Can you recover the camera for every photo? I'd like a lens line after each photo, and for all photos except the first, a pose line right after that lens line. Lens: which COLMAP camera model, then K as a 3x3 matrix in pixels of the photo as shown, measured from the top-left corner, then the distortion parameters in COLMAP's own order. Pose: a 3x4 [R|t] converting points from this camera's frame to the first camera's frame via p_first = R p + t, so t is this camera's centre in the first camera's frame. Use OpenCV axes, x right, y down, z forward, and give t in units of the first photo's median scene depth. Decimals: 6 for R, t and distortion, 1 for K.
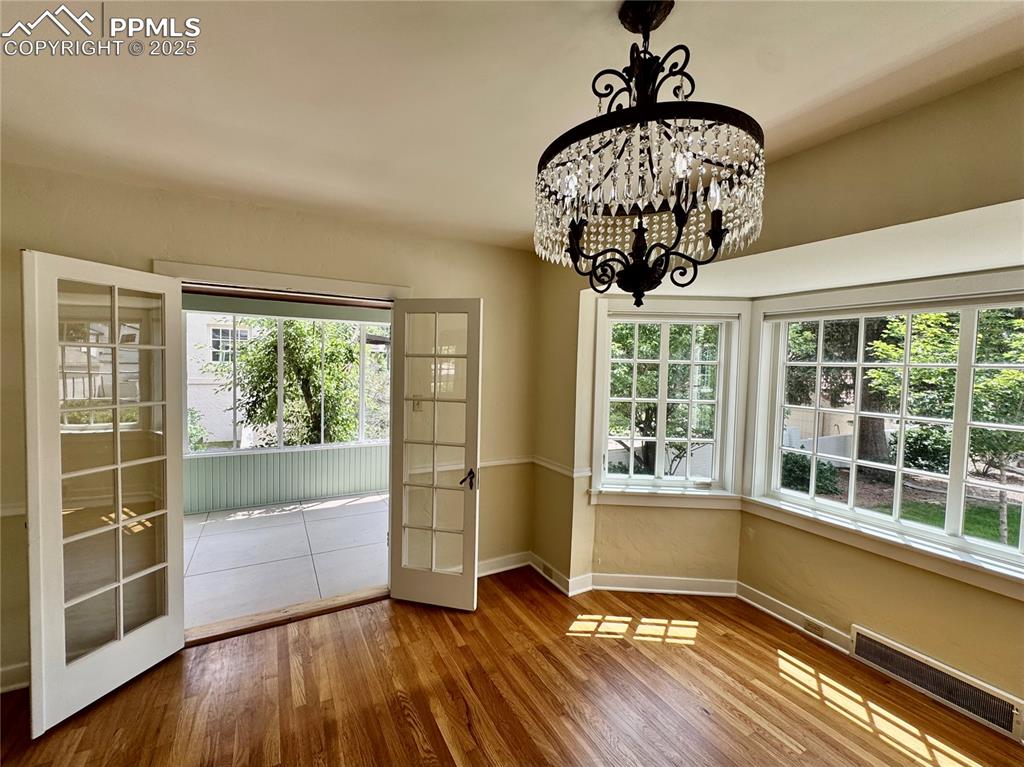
lens RADIAL K [[413.9, 0, 511.4], [0, 413.9, 389.1], [0, 0, 1]] dist [-0.001905, -0.000472]
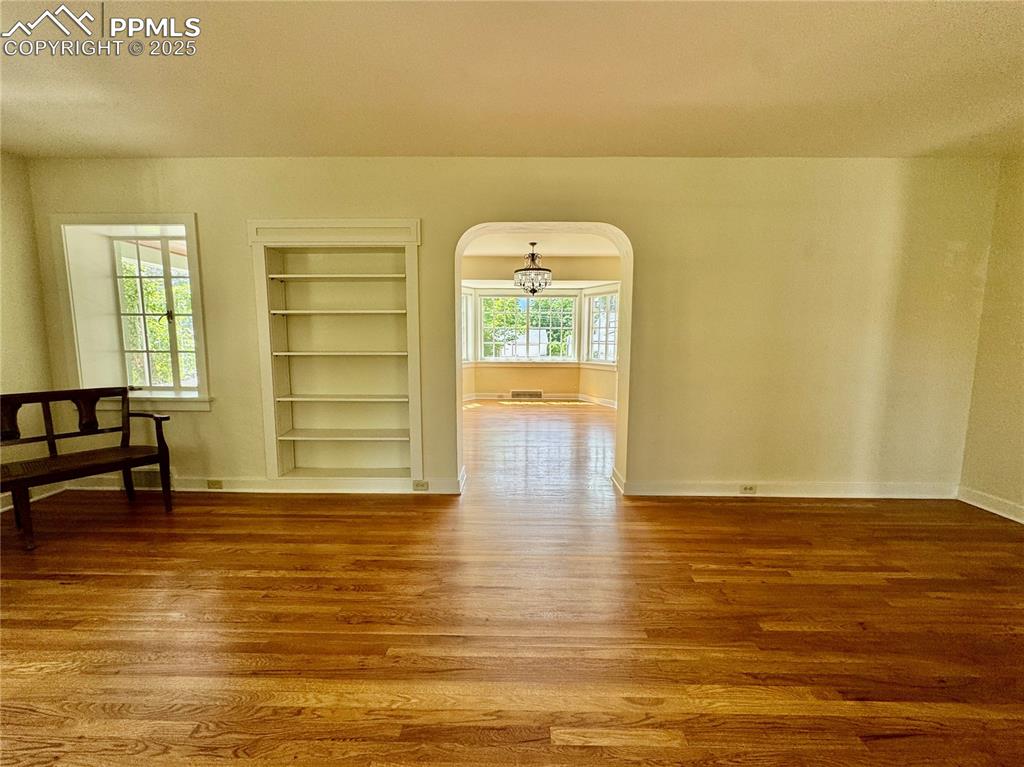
lens RADIAL K [[413.9, 0, 512.2], [0, 413.9, 382.8], [0, 0, 1]] dist [-0.001905, -0.000472]
pose [[0.482523, -0.119768, 0.867656, -1.766484], [0.049625, 0.992754, 0.109438, 0.115846], [-0.874477, -0.009749, 0.484970, -0.559275]]
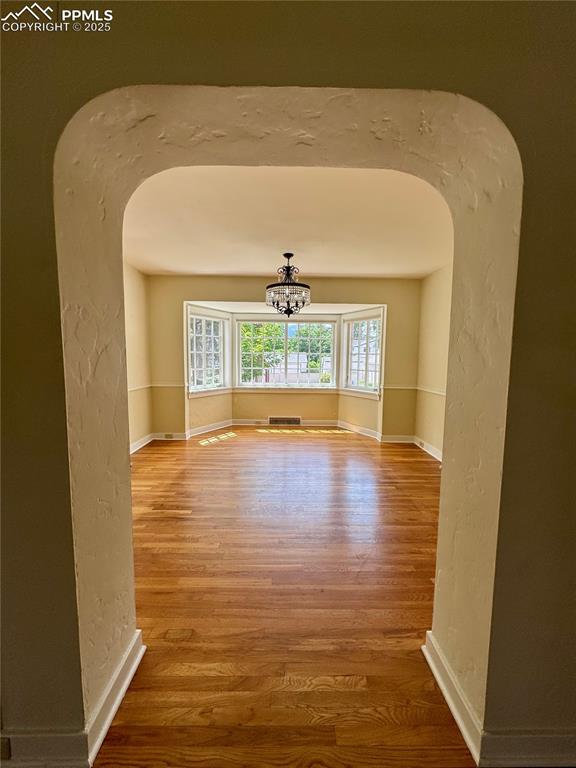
lens RADIAL K [[310.4, 0, 289.8], [0, 310.4, 383.5], [0, 0, 1]] dist [-0.001905, -0.000472]
pose [[0.457447, -0.094919, 0.884157, -1.075245], [0.041693, 0.995483, 0.085299, 0.082066], [-0.888259, -0.002157, 0.459338, -0.260288]]
